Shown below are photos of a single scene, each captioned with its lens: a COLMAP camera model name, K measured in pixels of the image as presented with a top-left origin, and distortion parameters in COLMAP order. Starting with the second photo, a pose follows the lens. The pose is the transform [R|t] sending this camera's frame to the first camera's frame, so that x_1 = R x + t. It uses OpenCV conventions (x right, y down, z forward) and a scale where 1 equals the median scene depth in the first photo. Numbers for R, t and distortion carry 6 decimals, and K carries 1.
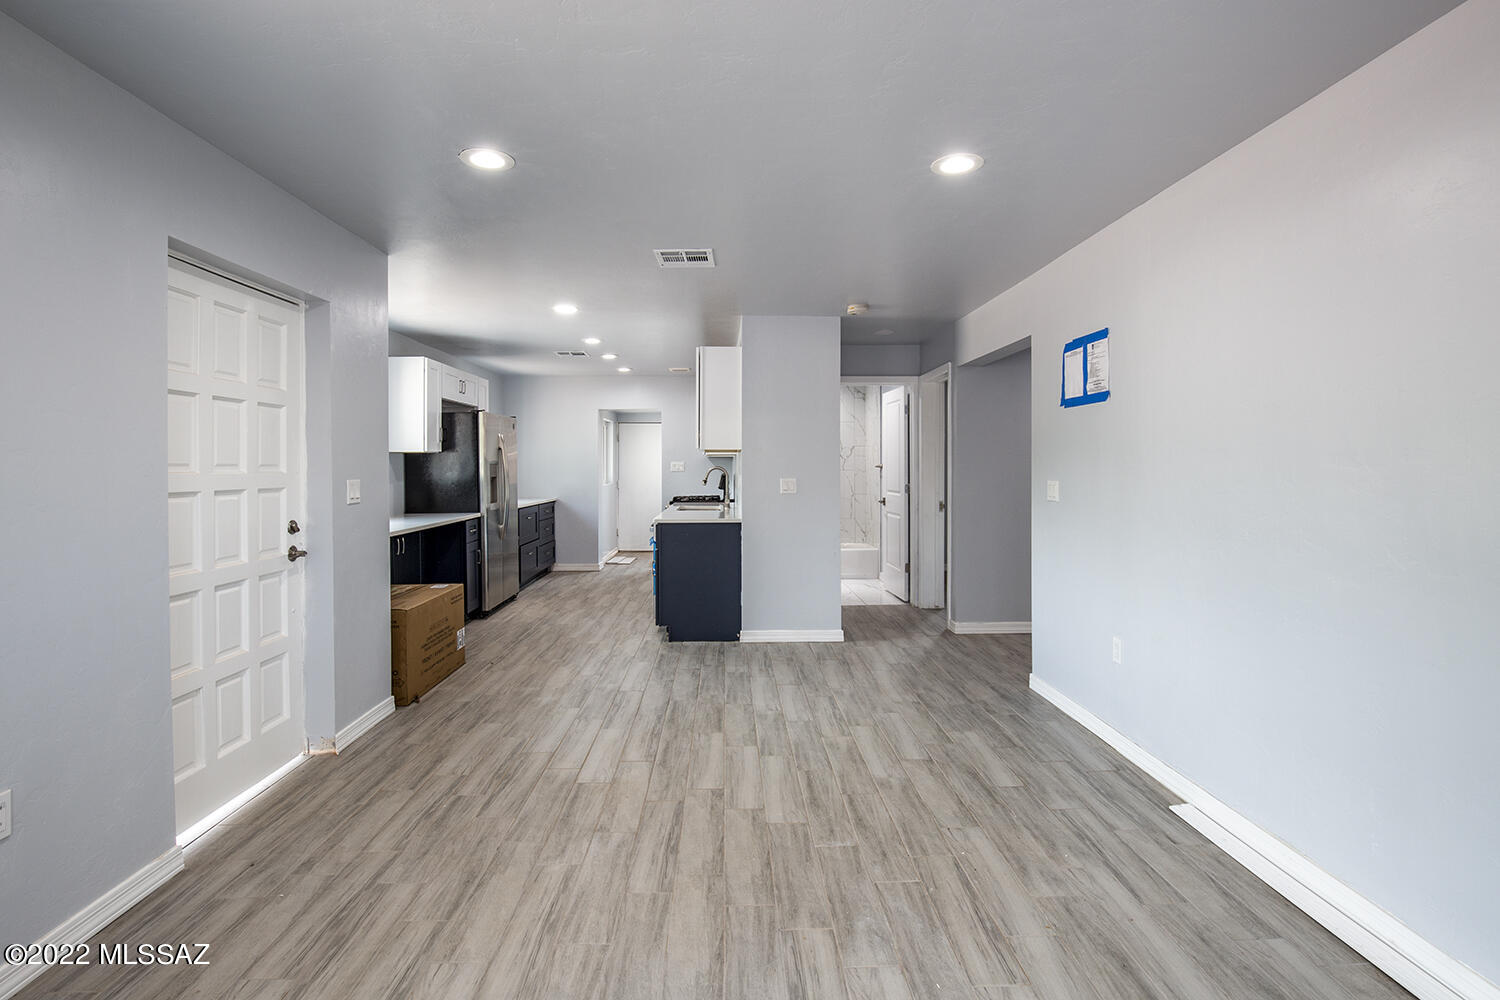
lens RADIAL K [[684.2, 0, 744.6], [0, 684.2, 471.5], [0, 0, 1]] dist [0.001856, -0.000035]
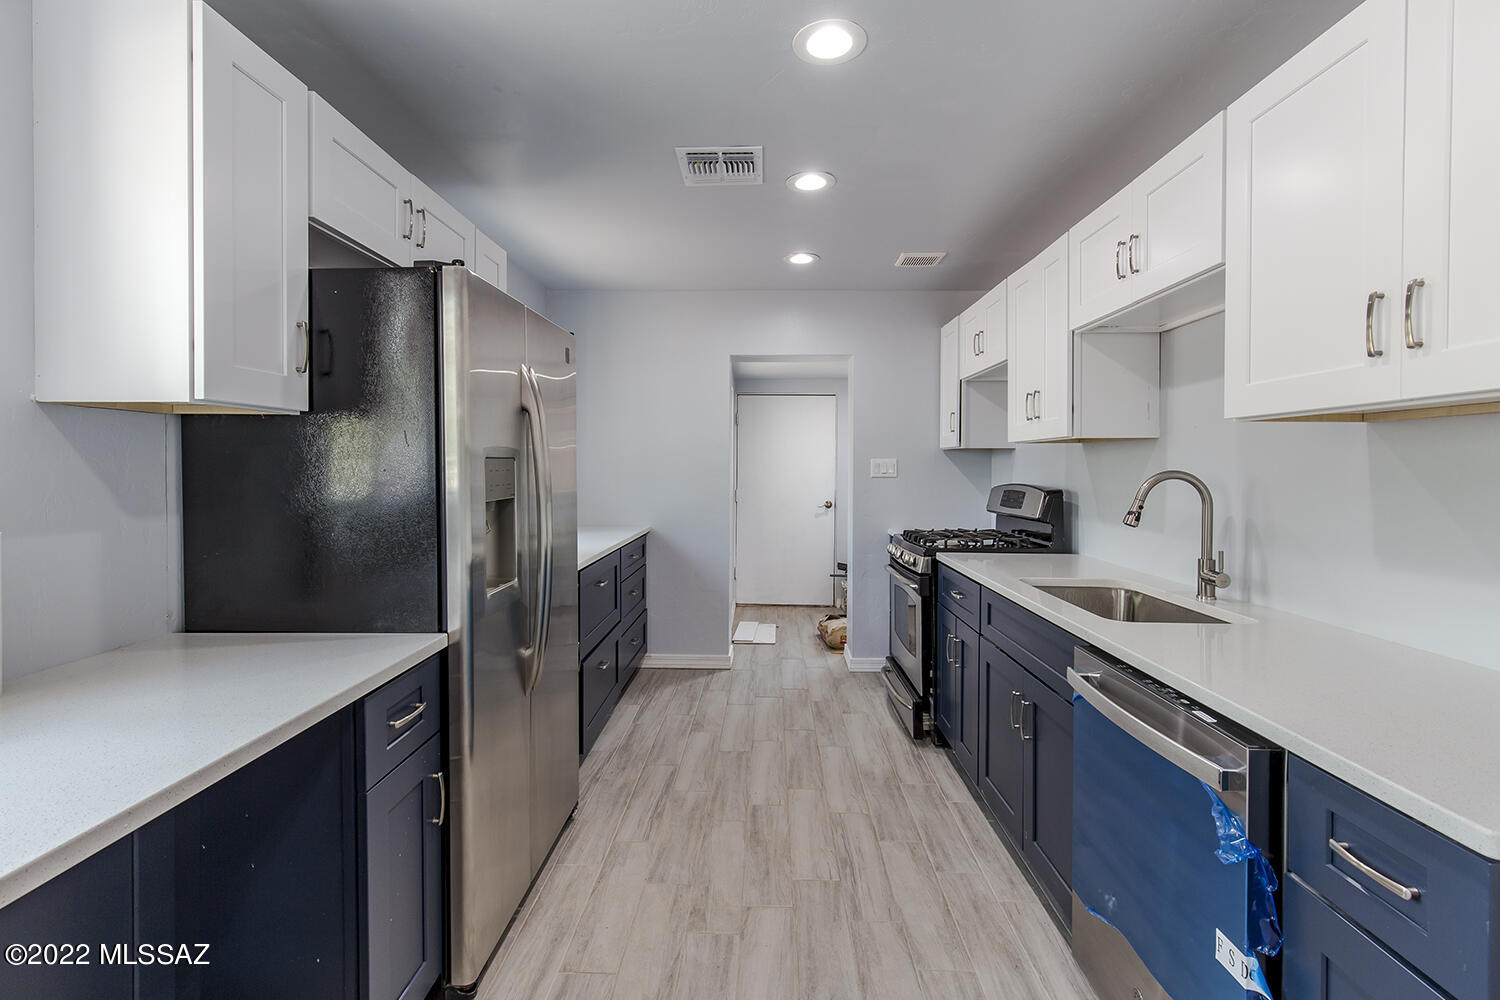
lens RADIAL K [[684.2, 0, 744.6], [0, 684.2, 471.5], [0, 0, 1]] dist [0.001856, -0.000035]
pose [[0.996907, 0.006592, -0.078313, -0.176965], [-0.006604, 0.999978, 0.000106, -0.004200], [0.078312, 0.000412, 0.996929, 0.530665]]
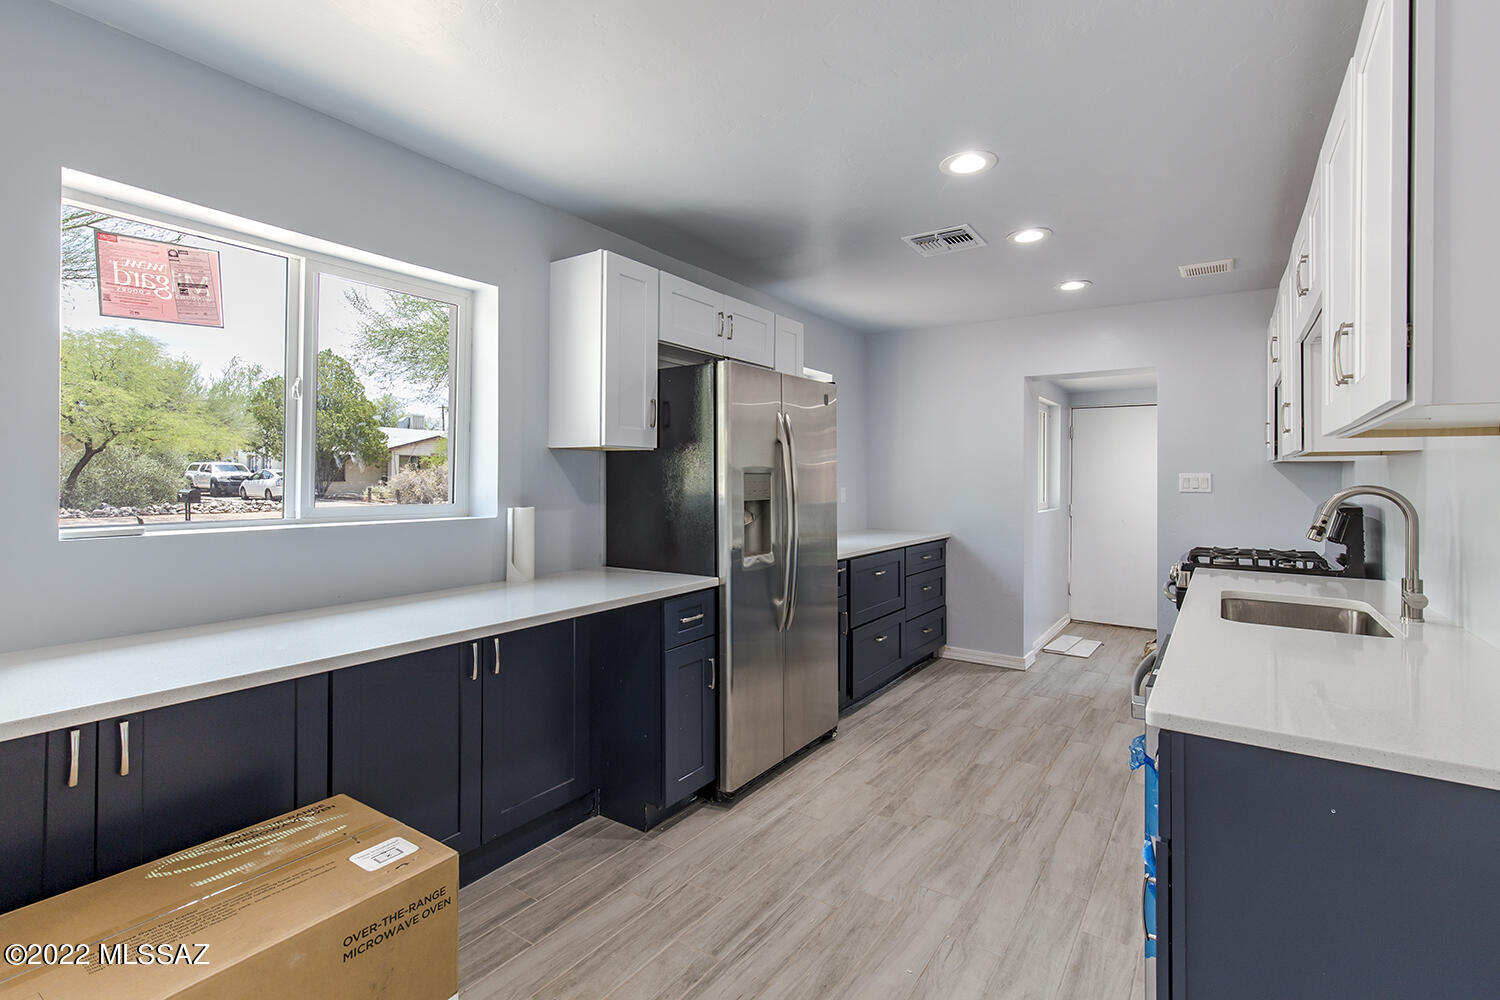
lens RADIAL K [[684.2, 0, 744.6], [0, 684.2, 471.5], [0, 0, 1]] dist [0.001856, -0.000035]
pose [[0.797281, 0.002146, -0.603605, -0.065723], [-0.013551, 0.999805, -0.014346, -0.004065], [0.603457, 0.019617, 0.797154, 0.461066]]
